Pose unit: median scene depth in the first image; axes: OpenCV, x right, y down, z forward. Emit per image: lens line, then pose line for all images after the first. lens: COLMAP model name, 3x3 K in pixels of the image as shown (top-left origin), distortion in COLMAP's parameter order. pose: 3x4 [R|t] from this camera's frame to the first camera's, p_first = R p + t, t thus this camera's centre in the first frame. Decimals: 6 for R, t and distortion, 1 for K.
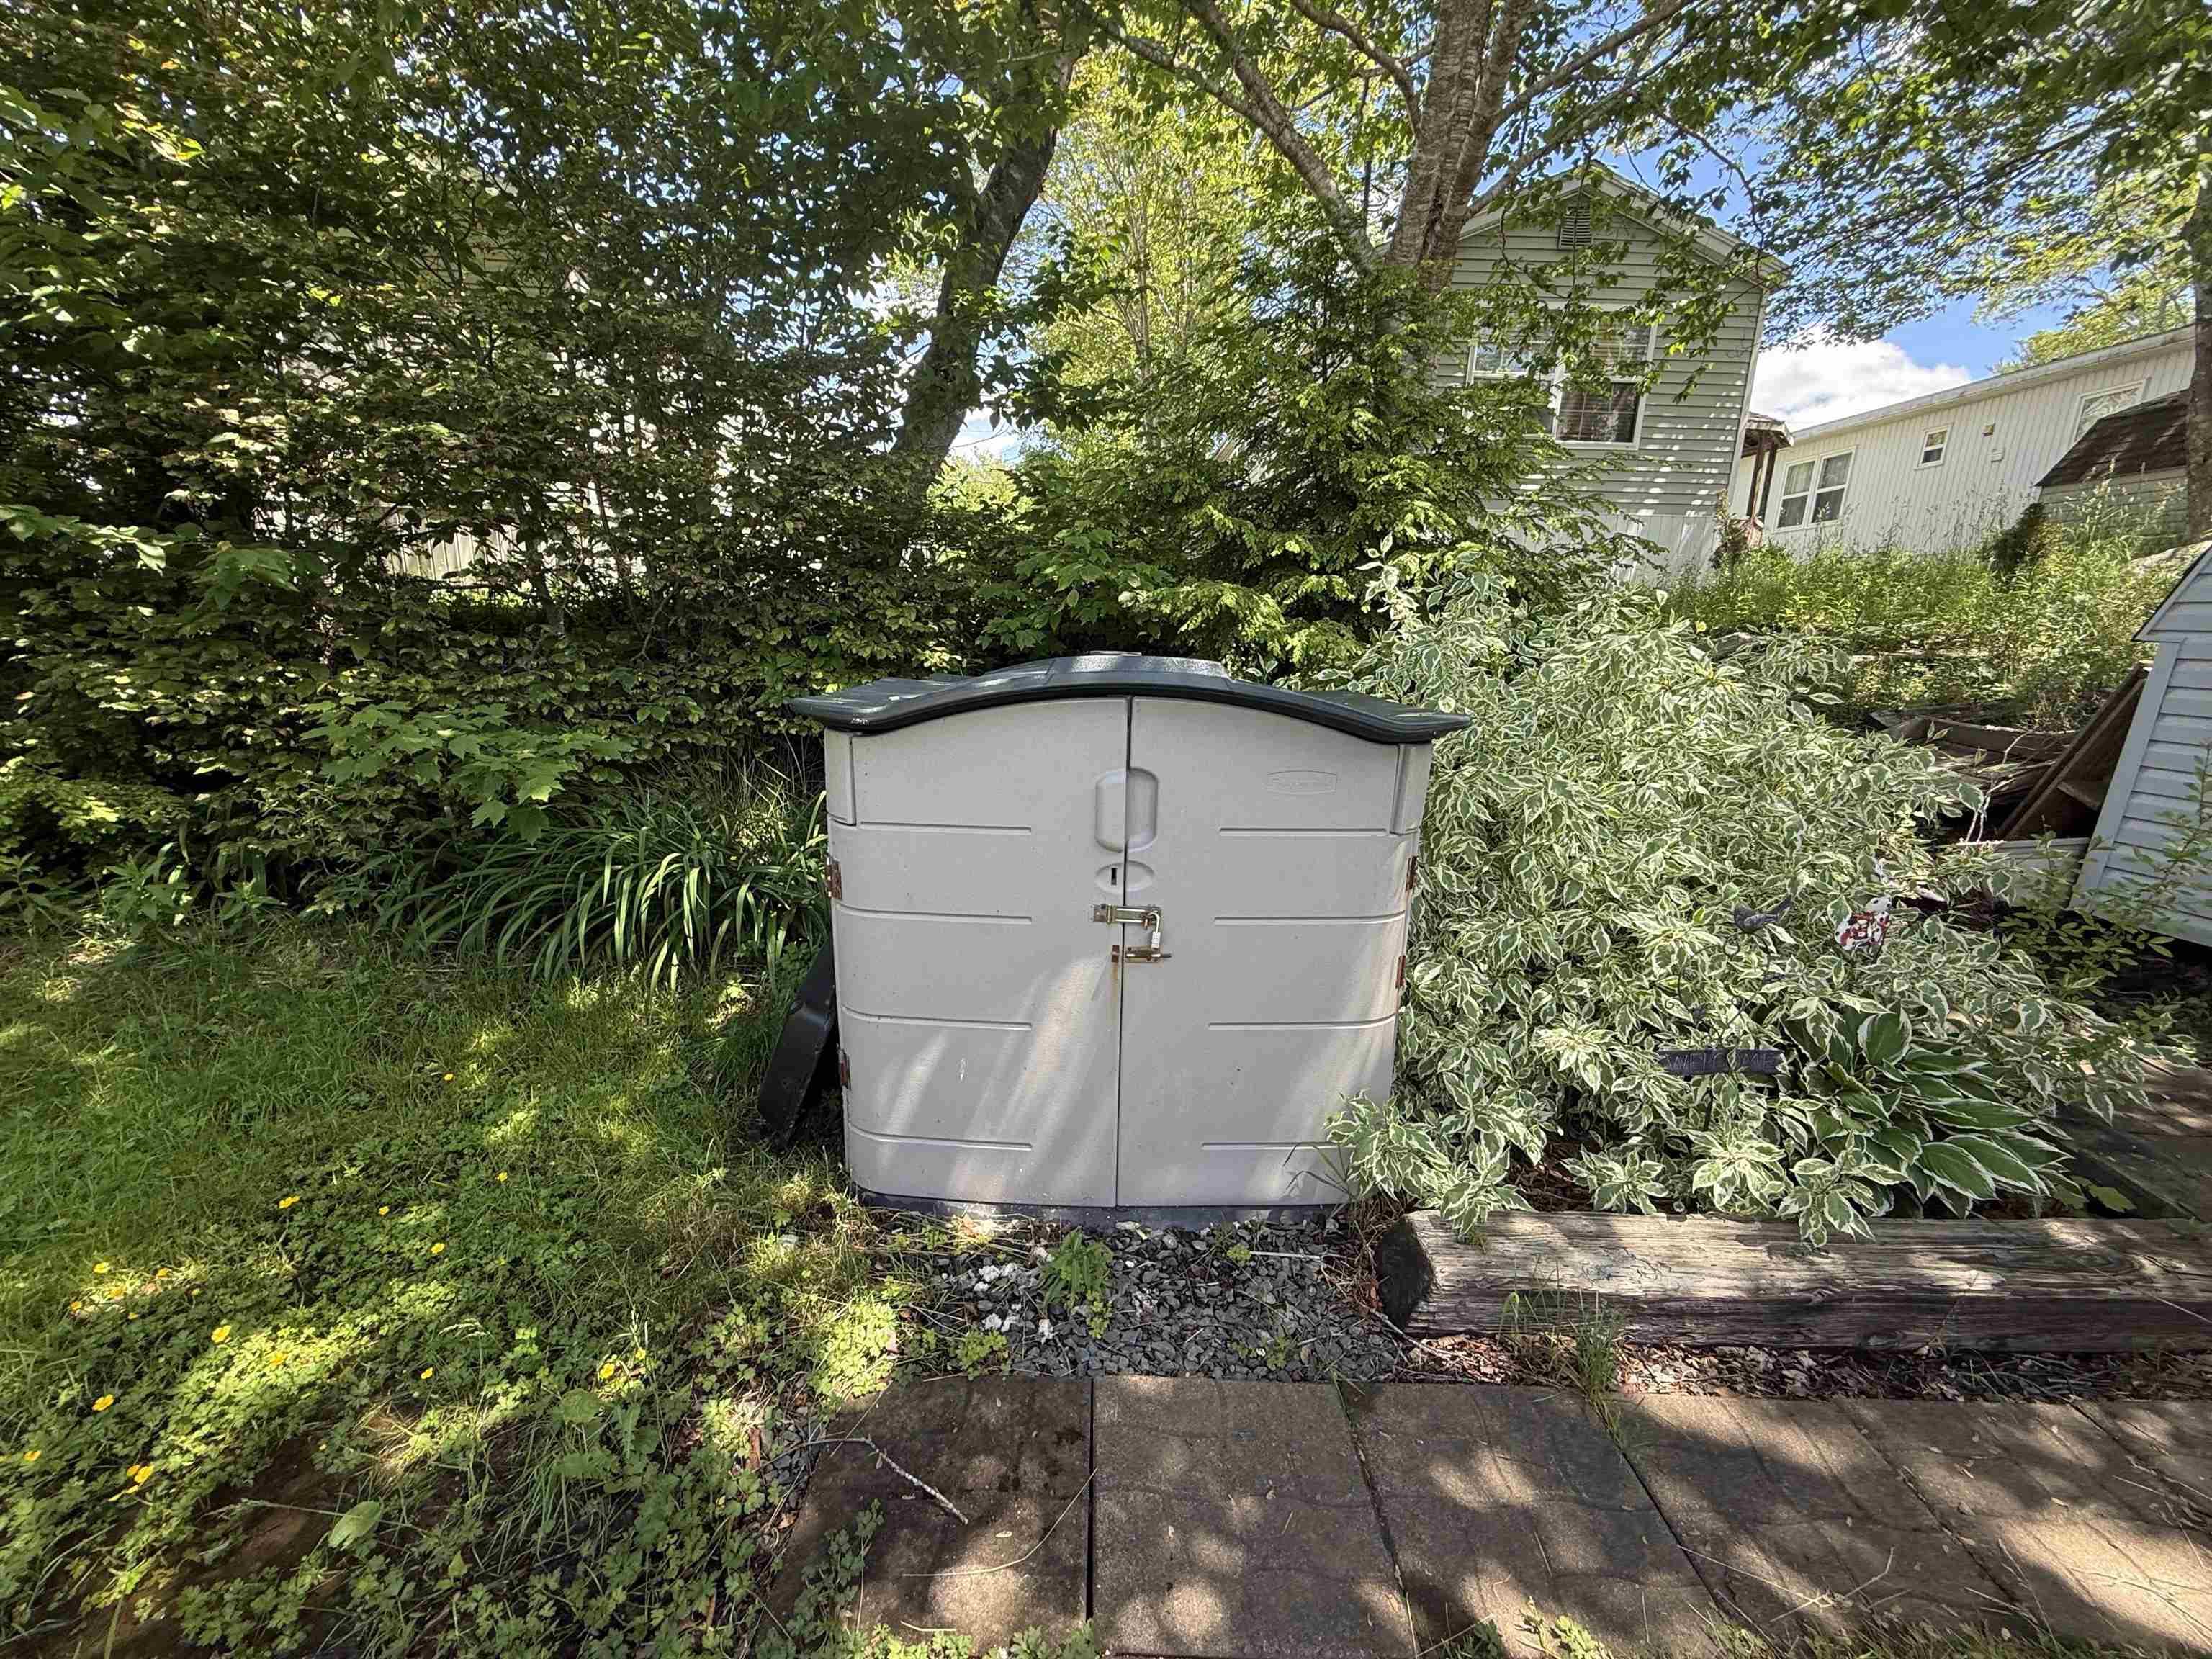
lens RADIAL K [[877.6, 0, 1102.6], [0, 877.6, 827.2], [0, 0, 1]] dist [-0.000245, -0.000344]
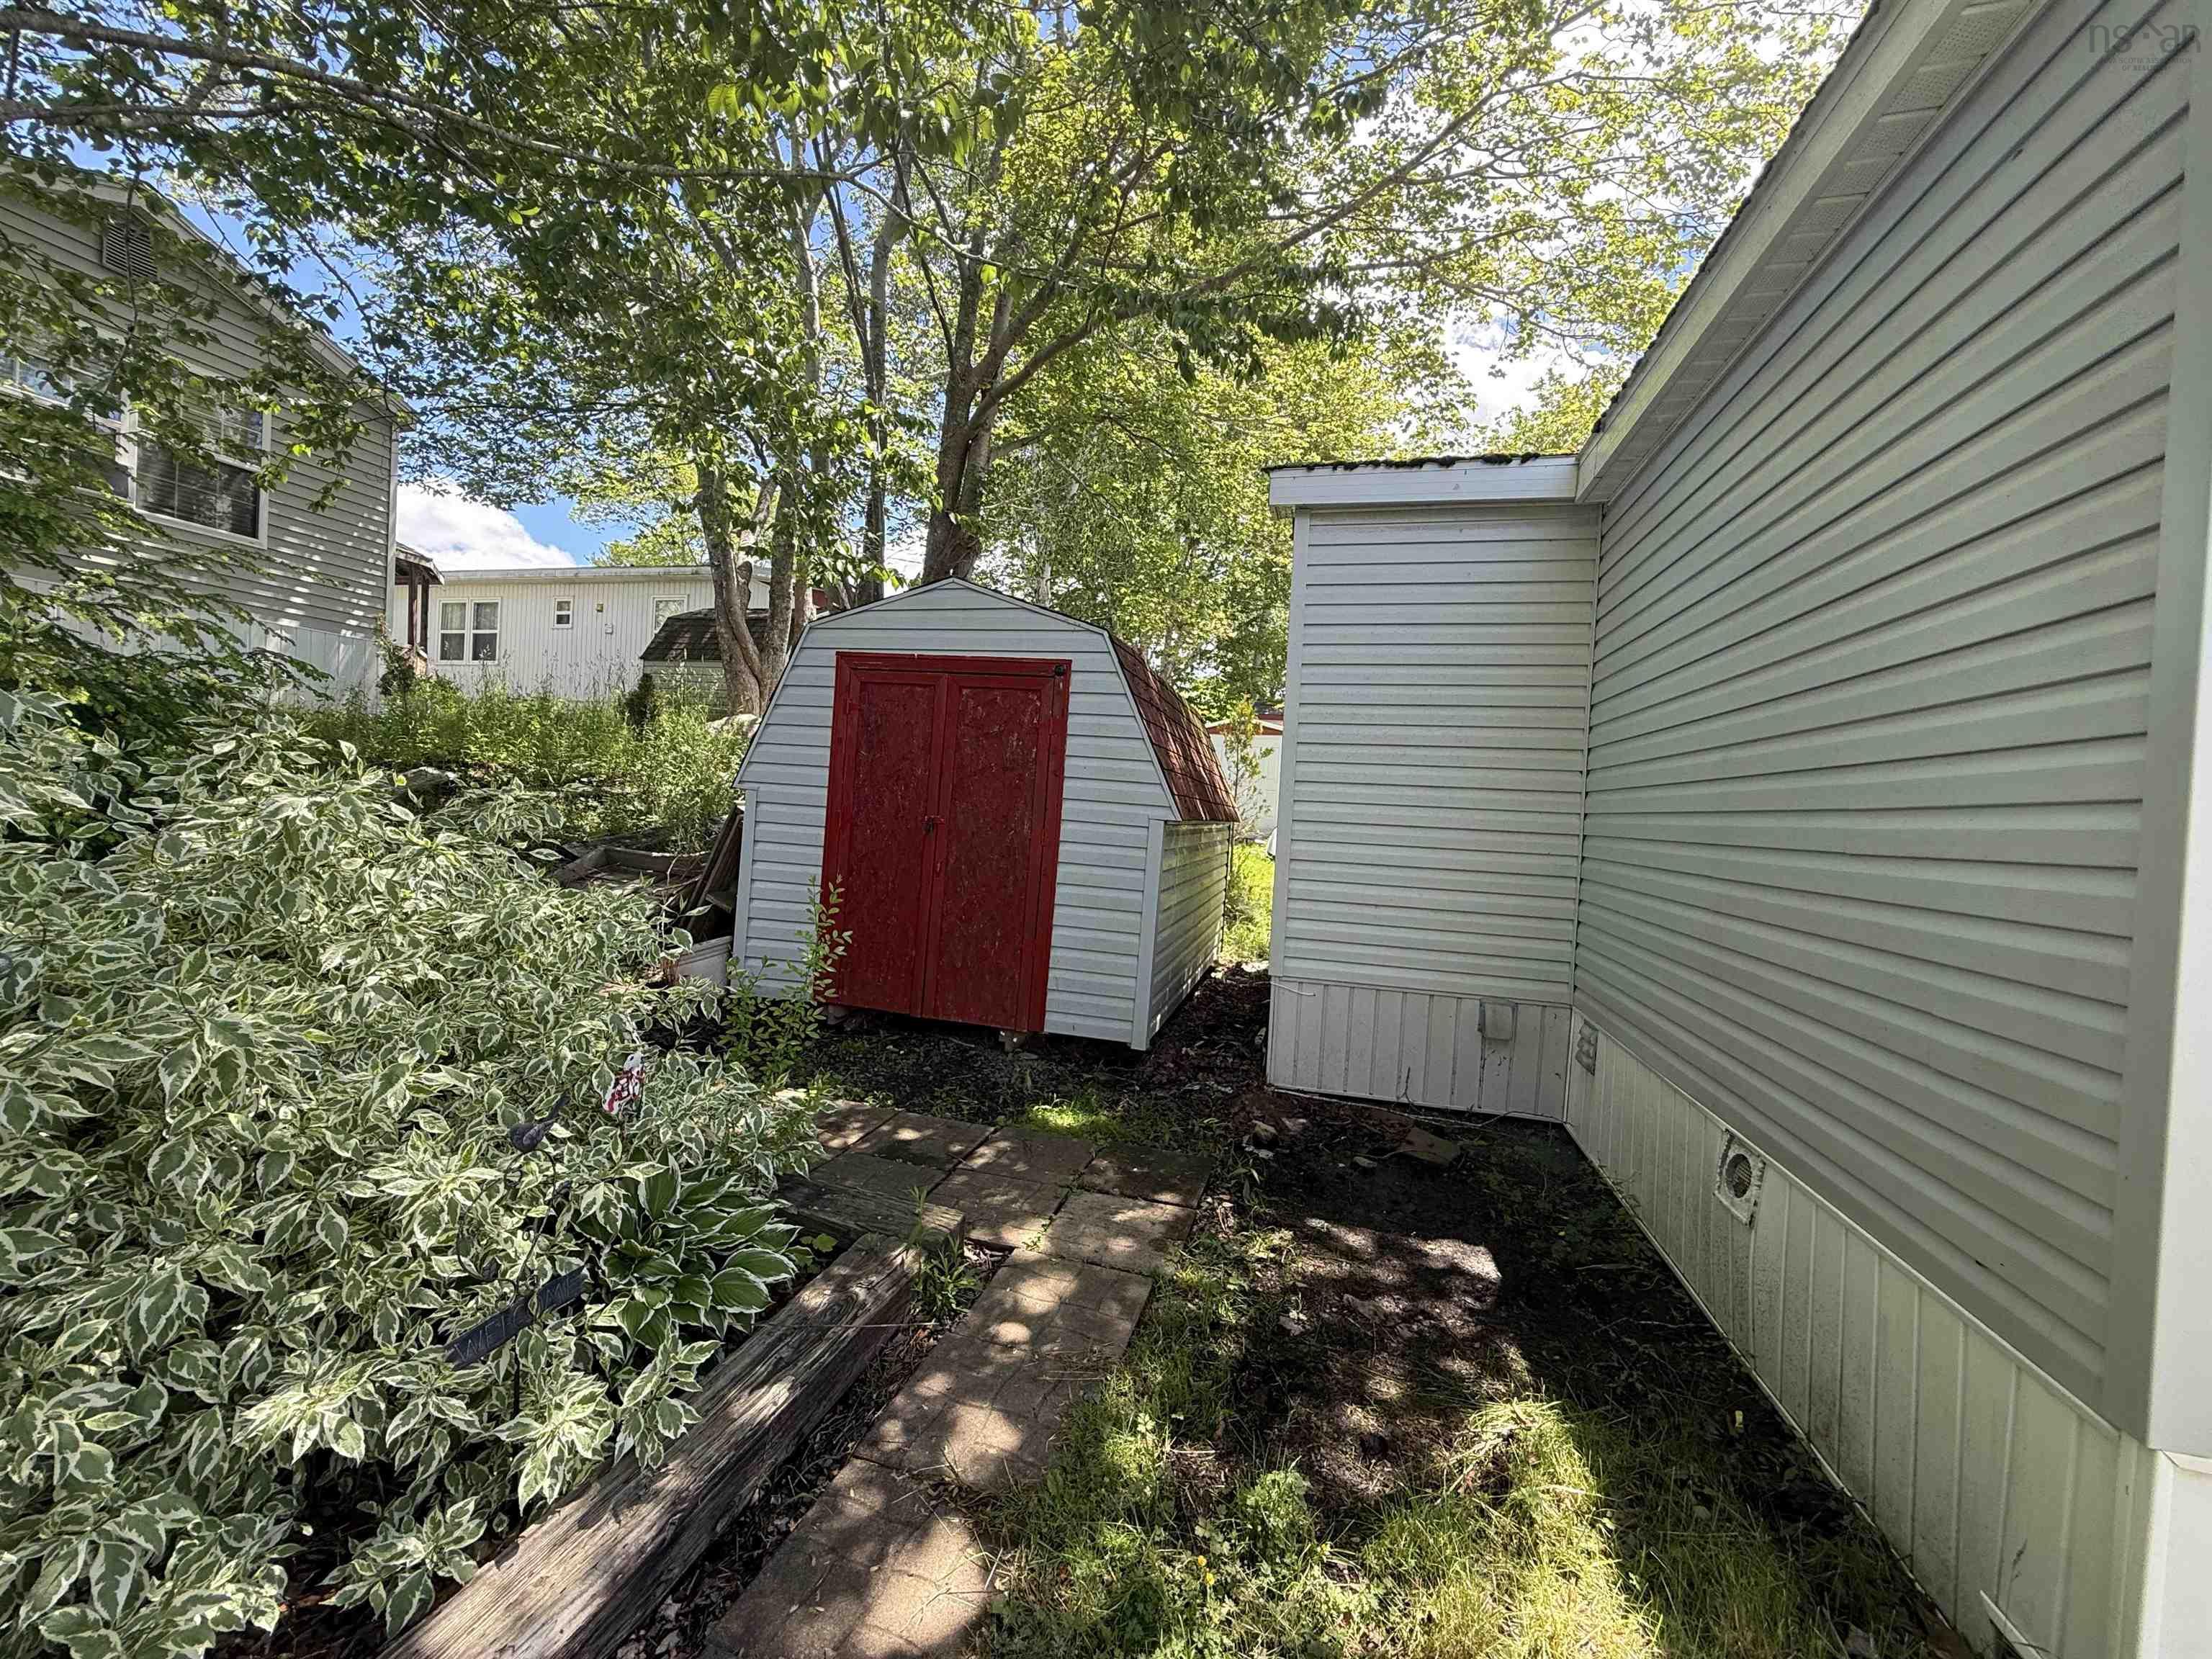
lens RADIAL K [[877.6, 0, 1095.7], [0, 877.6, 828.1], [0, 0, 1]] dist [-0.000245, -0.000344]
pose [[0.290438, -0.037895, 0.956143, 0.068806], [0.168643, 0.985602, -0.012164, -0.060930], [-0.941916, 0.164780, 0.292647, 0.132195]]
